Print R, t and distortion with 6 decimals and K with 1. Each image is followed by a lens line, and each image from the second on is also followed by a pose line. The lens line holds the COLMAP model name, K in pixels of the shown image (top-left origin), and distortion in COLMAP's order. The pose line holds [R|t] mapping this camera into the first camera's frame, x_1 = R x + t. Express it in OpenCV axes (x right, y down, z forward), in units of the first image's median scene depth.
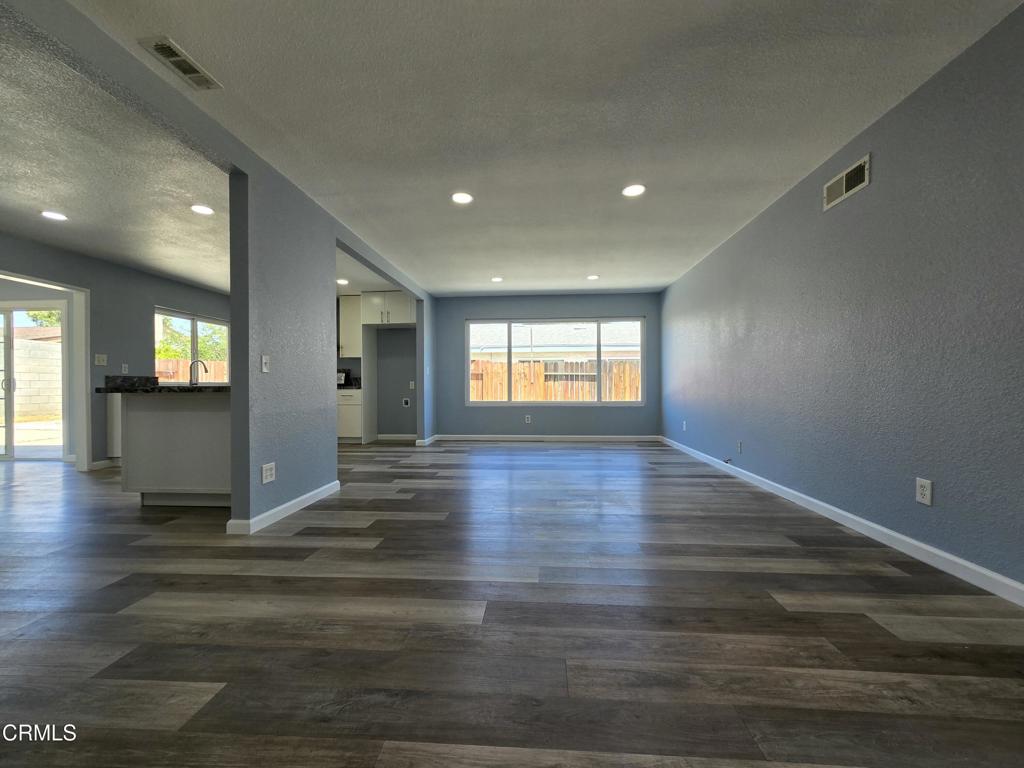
lens RADIAL K [[416.9, 0, 512.7], [0, 416.9, 386.5], [0, 0, 1]] dist [-0.002178, 0.005441]
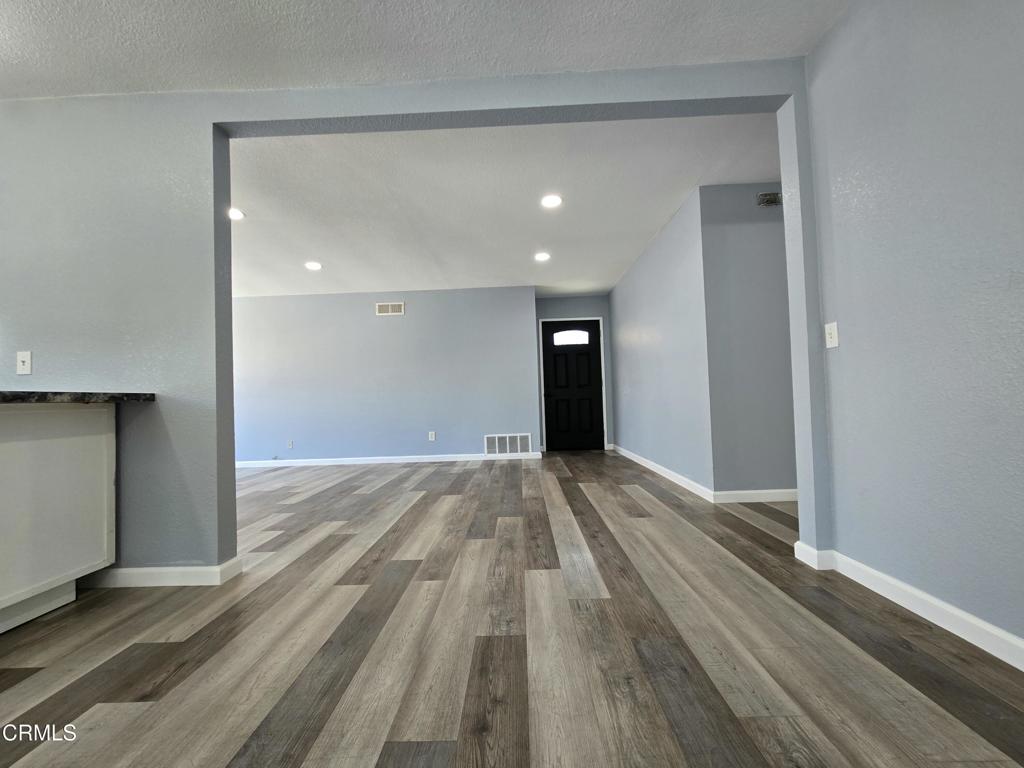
lens RADIAL K [[416.9, 0, 512.7], [0, 416.9, 386.5], [0, 0, 1]] dist [-0.002178, 0.005441]
pose [[-0.060553, 0.041883, 0.997286, -1.646360], [0.027261, 0.998816, -0.040292, 0.045790], [-0.997793, 0.024747, -0.061623, 0.570245]]
